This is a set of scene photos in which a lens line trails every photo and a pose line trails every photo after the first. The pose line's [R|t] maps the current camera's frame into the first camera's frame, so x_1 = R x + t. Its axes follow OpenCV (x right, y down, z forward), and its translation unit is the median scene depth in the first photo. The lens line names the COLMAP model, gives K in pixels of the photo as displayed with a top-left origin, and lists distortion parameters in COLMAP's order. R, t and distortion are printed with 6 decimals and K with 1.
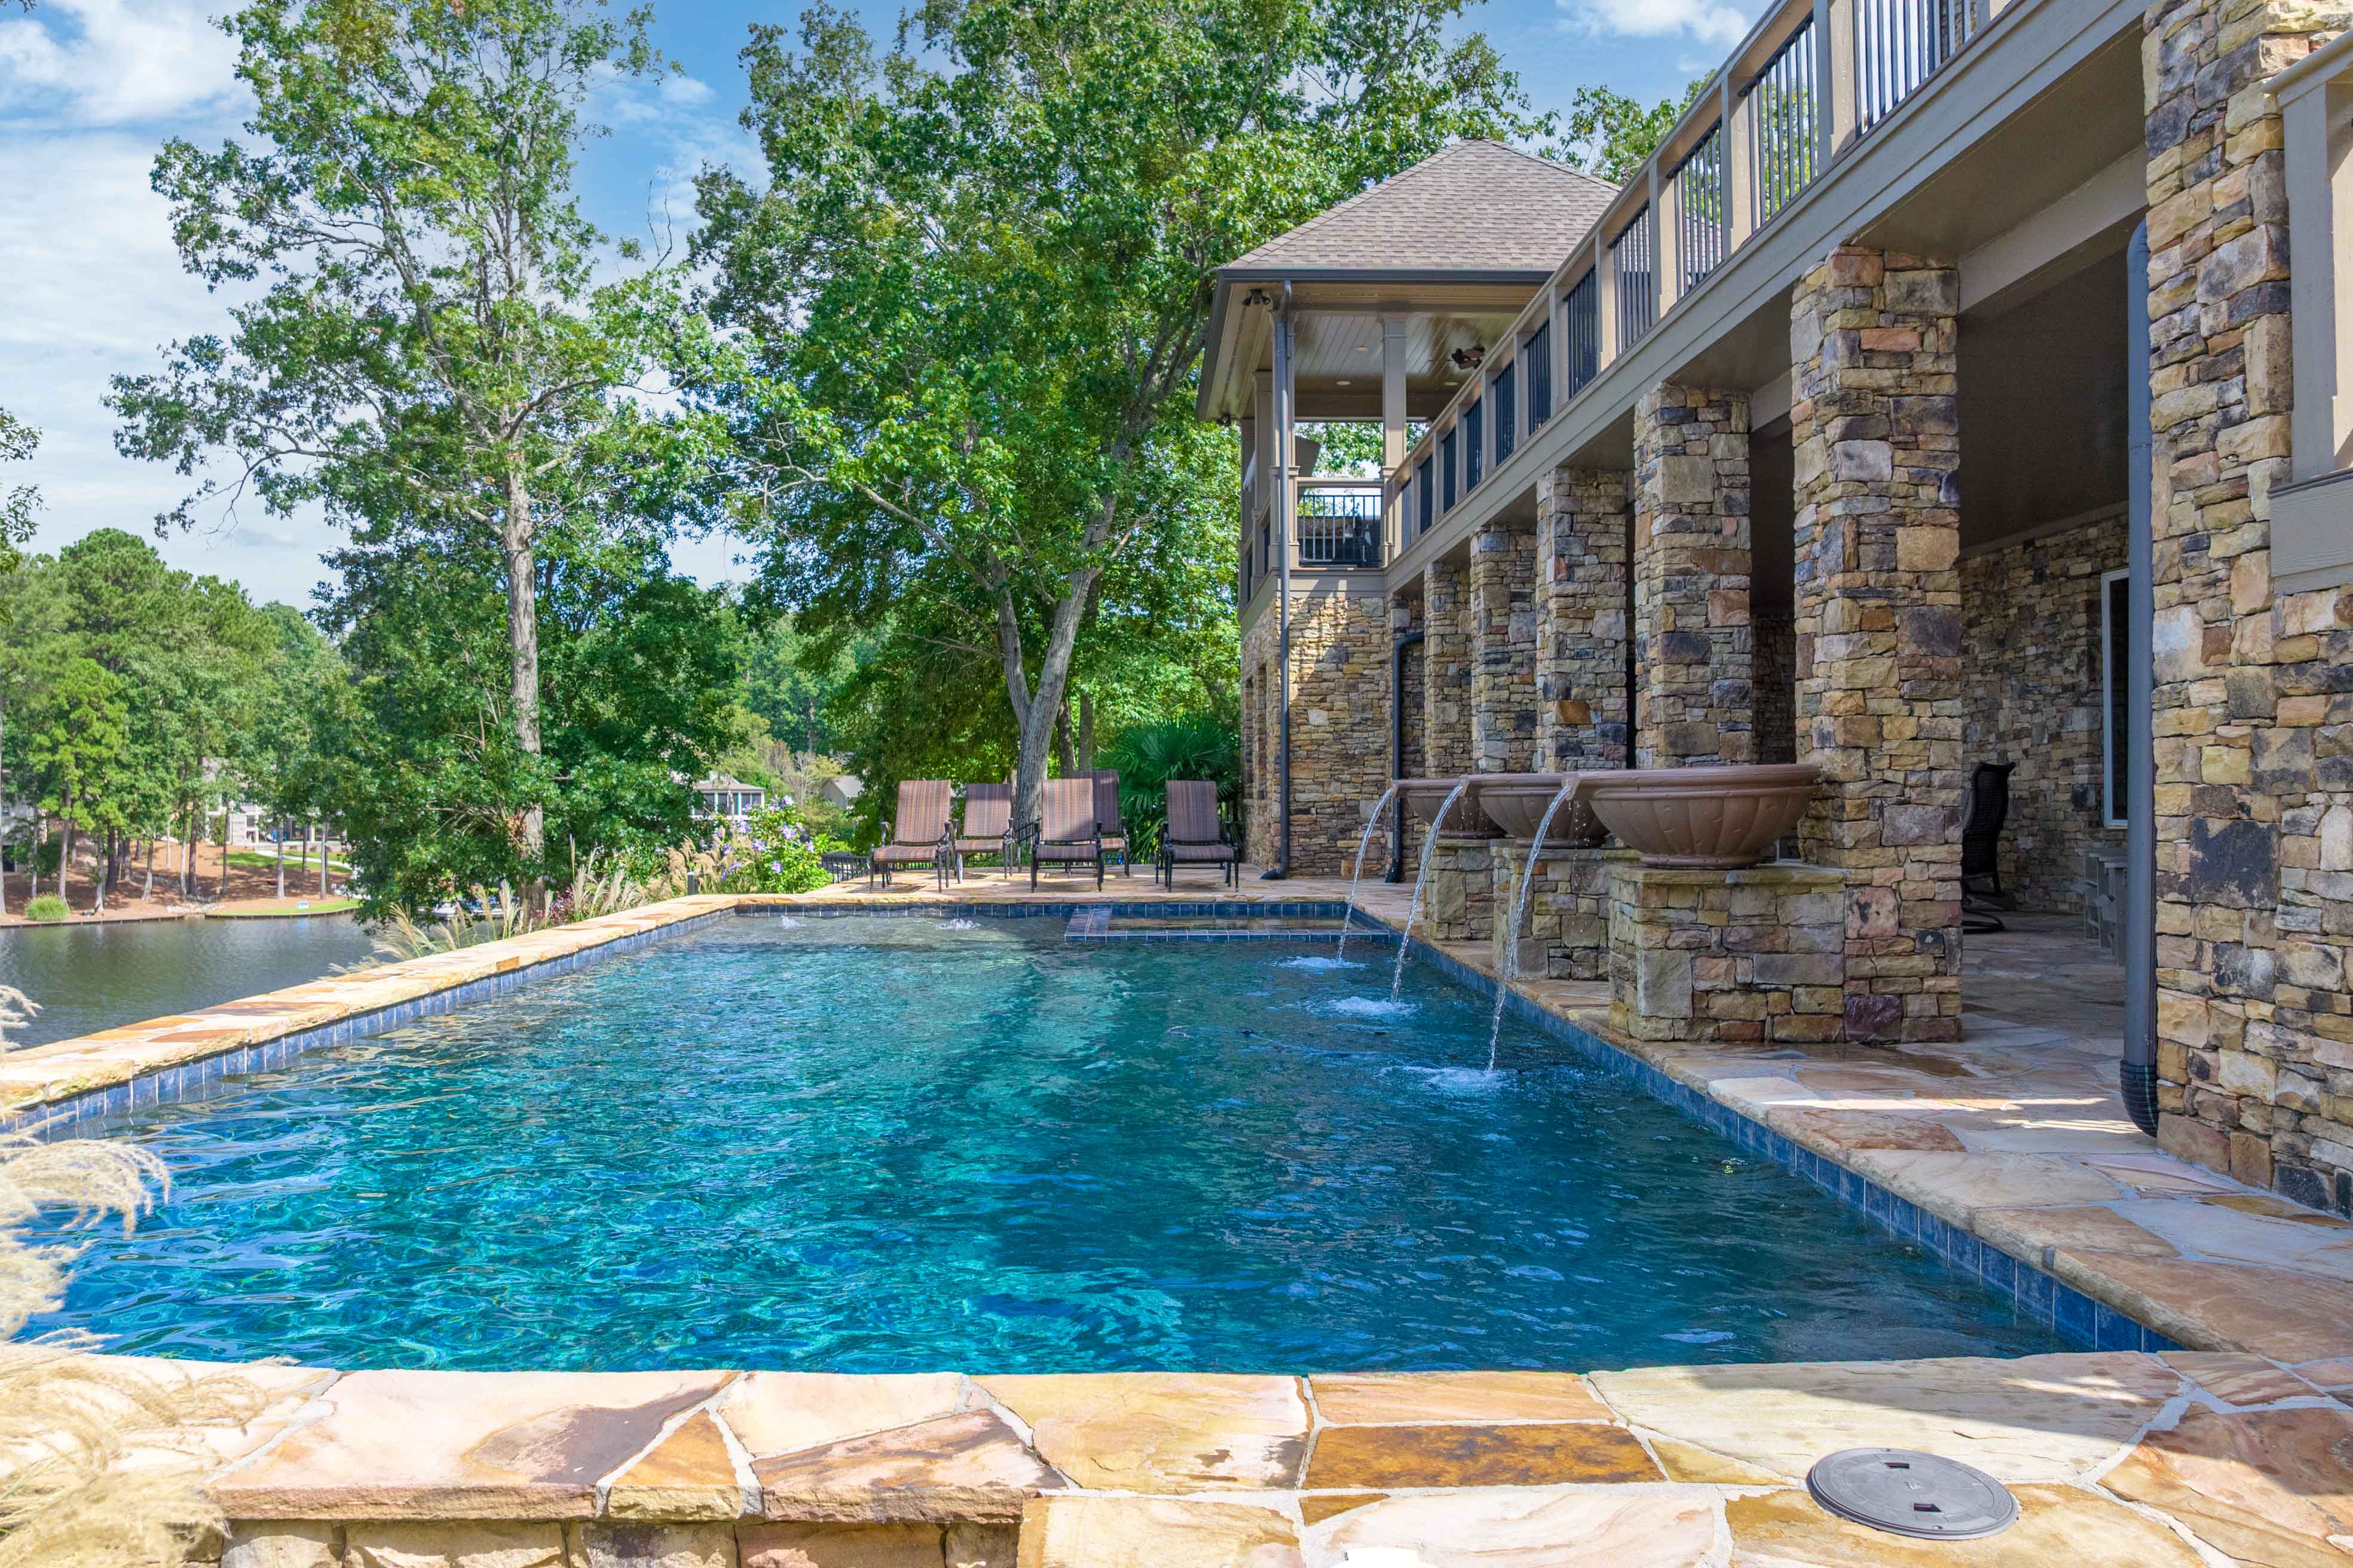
lens RADIAL K [[1664.7, 0, 1176.5], [0, 1664.7, 784.0], [0, 0, 1]] dist [-0.034285, -0.001948]
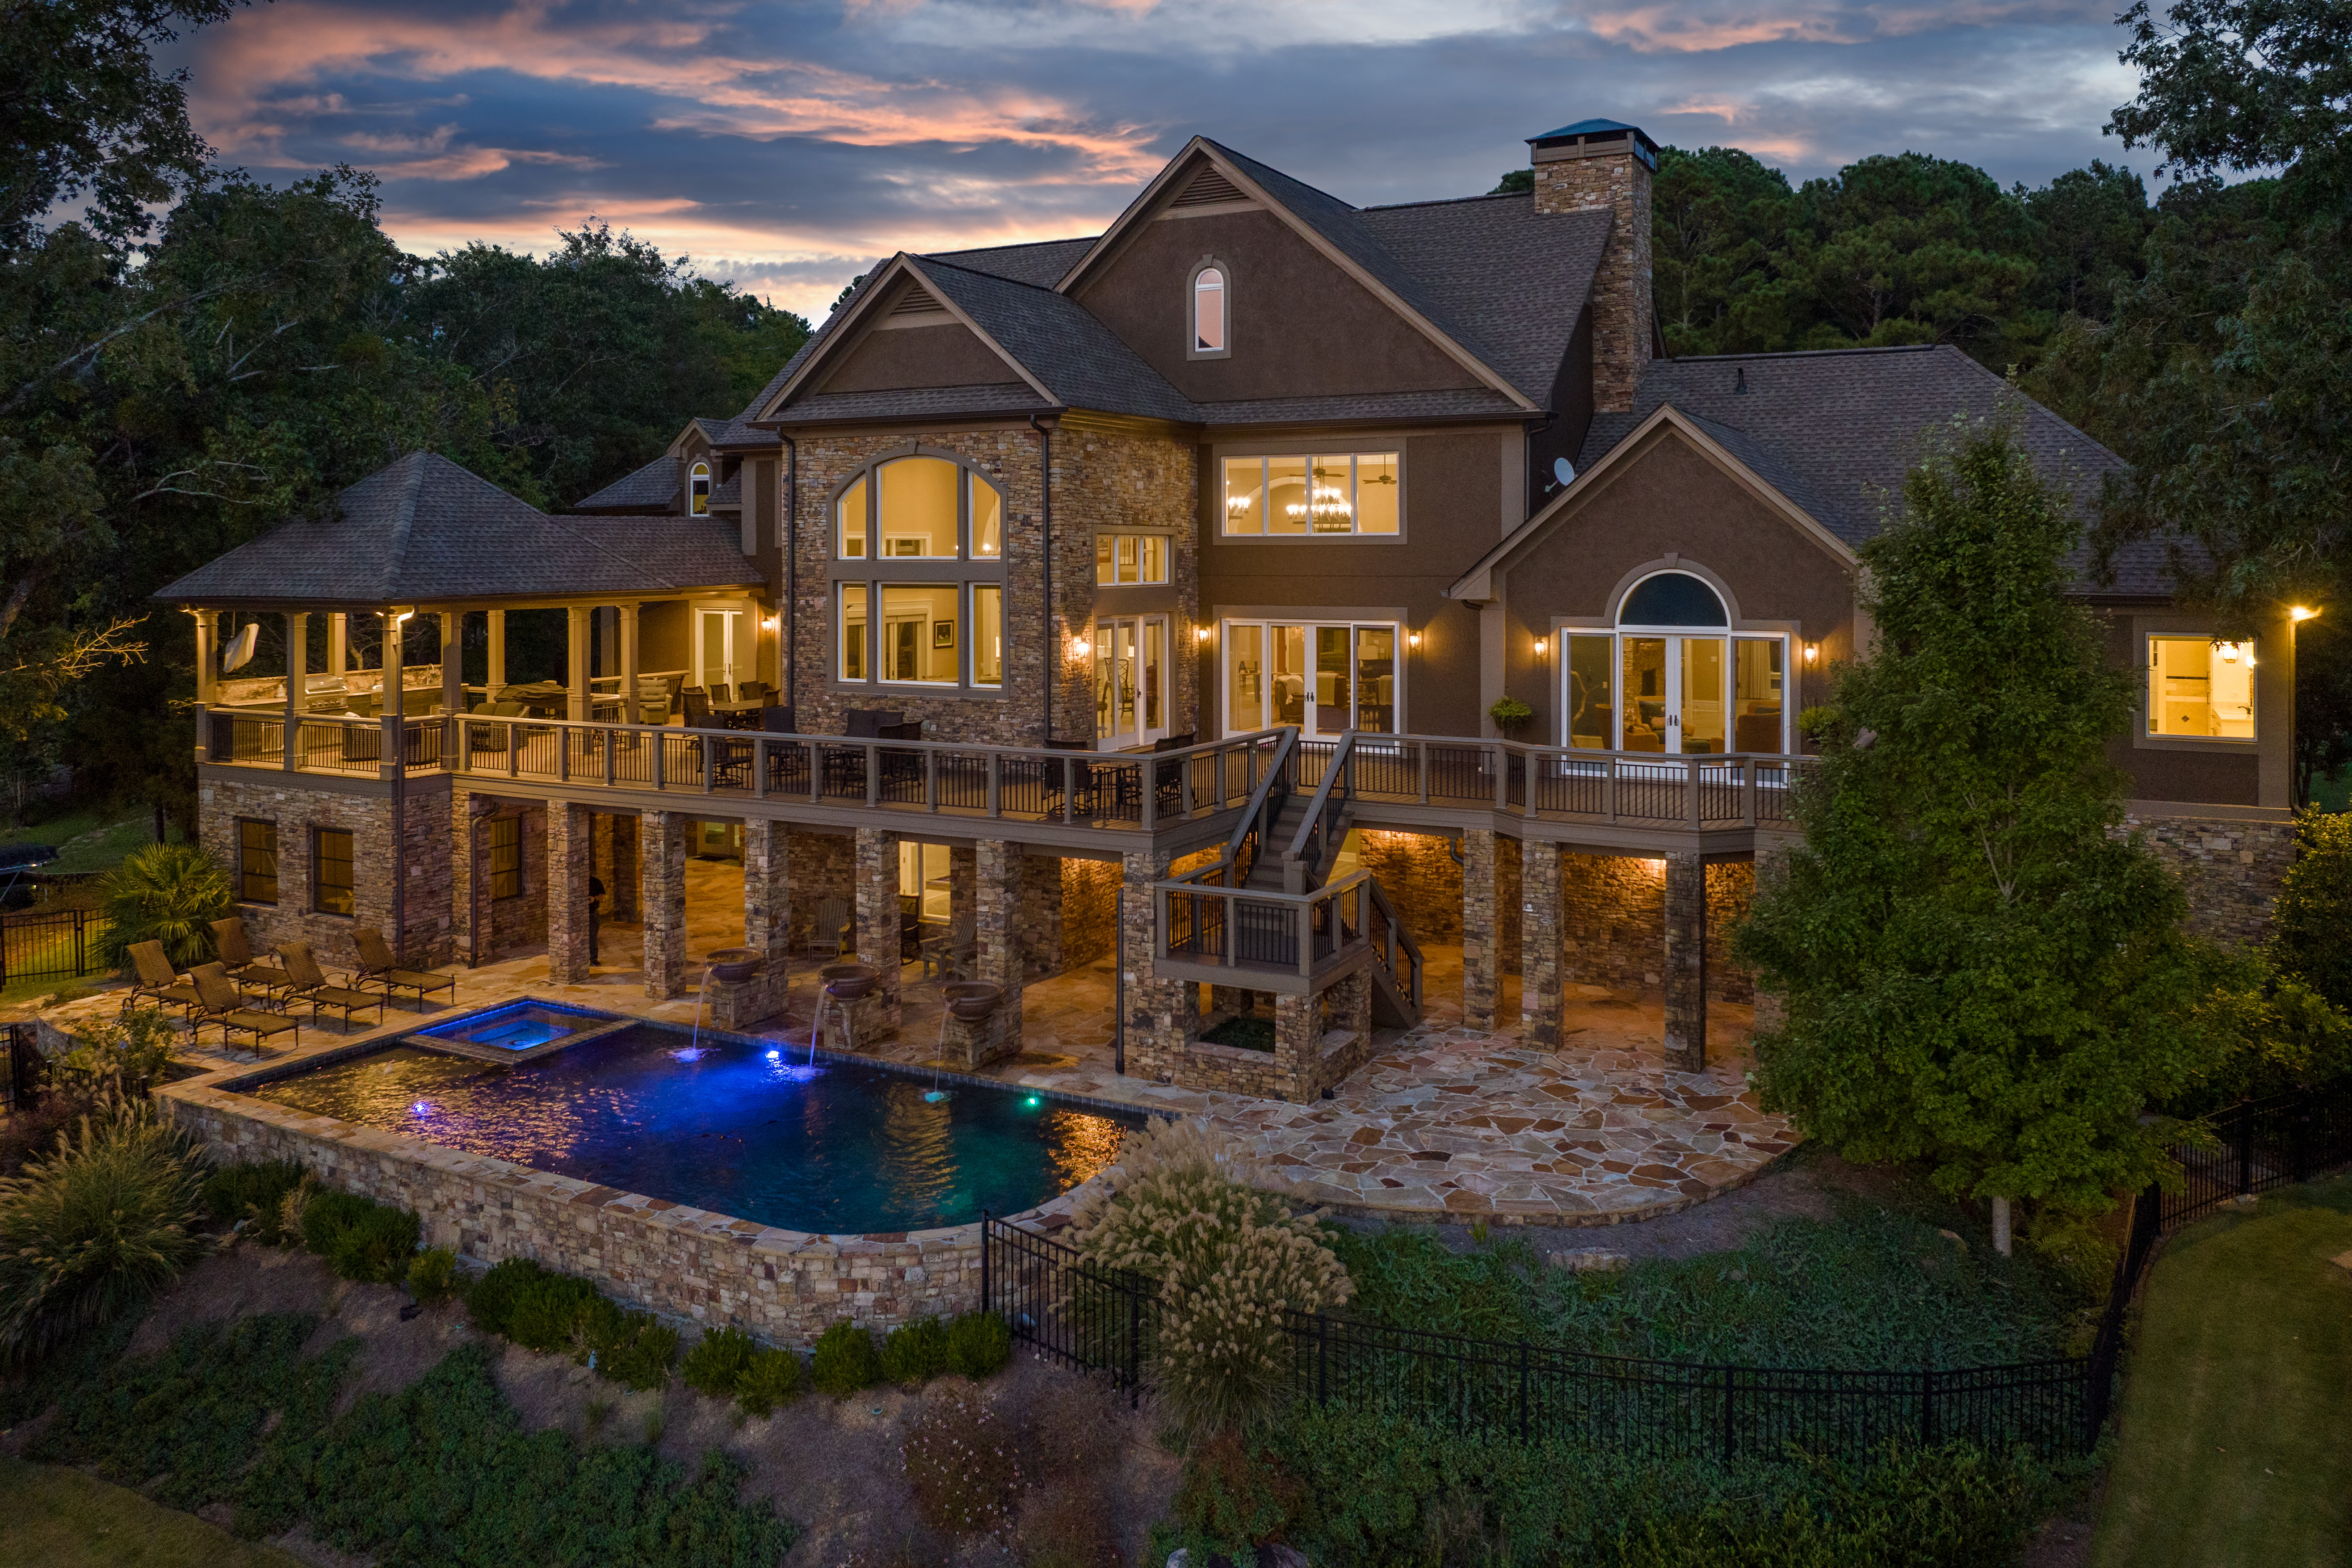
lens RADIAL K [[1723.5, 0, 1177.7], [0, 1723.5, 559.0], [0, 0, 1]] dist [-0.001698, -0.055373]
pose [[0.494386, -0.005083, 0.869227, -4.175714], [-0.002515, 0.999970, 0.007278, -1.498595], [-0.869239, -0.005784, 0.494359, -1.877022]]
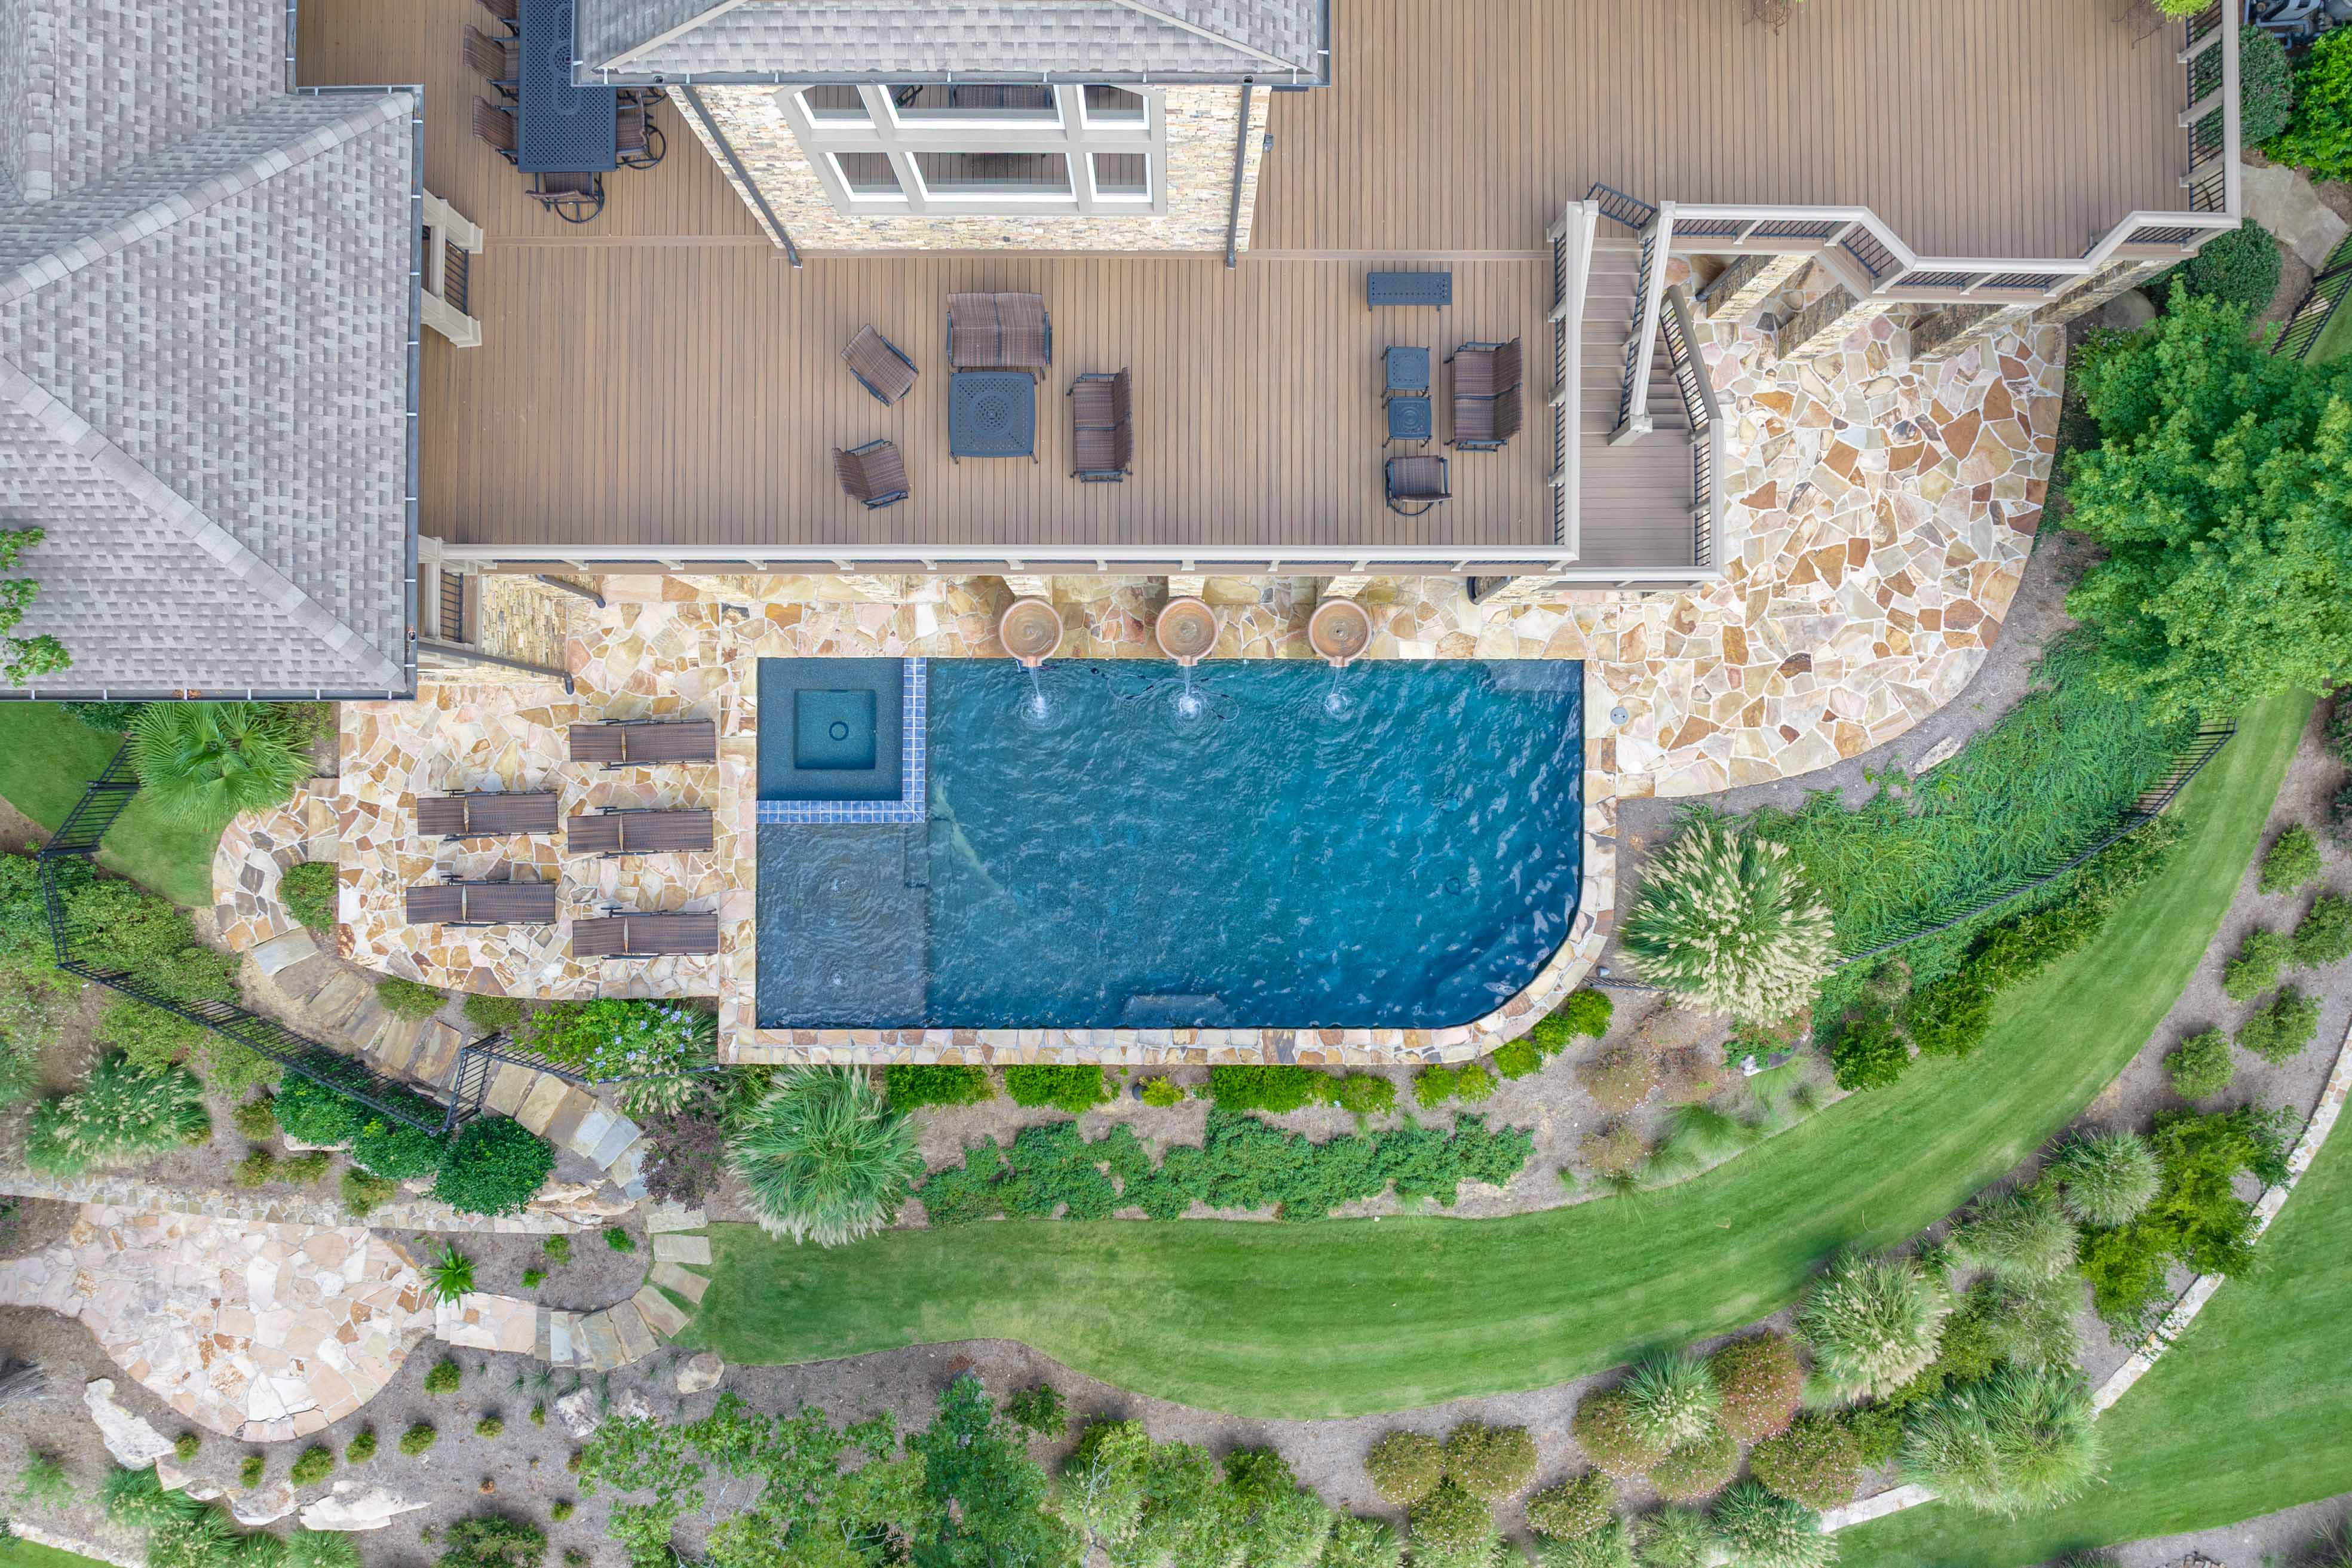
lens RADIAL K [[1664.1, 0, 1176.0], [0, 1664.1, 784.0], [0, 0, 1]] dist [-0.034285, -0.001948]
pose [[0.027245, -0.999561, 0.011661, -0.106983], [-0.008468, 0.011435, 0.999899, -5.642588], [-0.999593, -0.027341, -0.008152, 2.161889]]
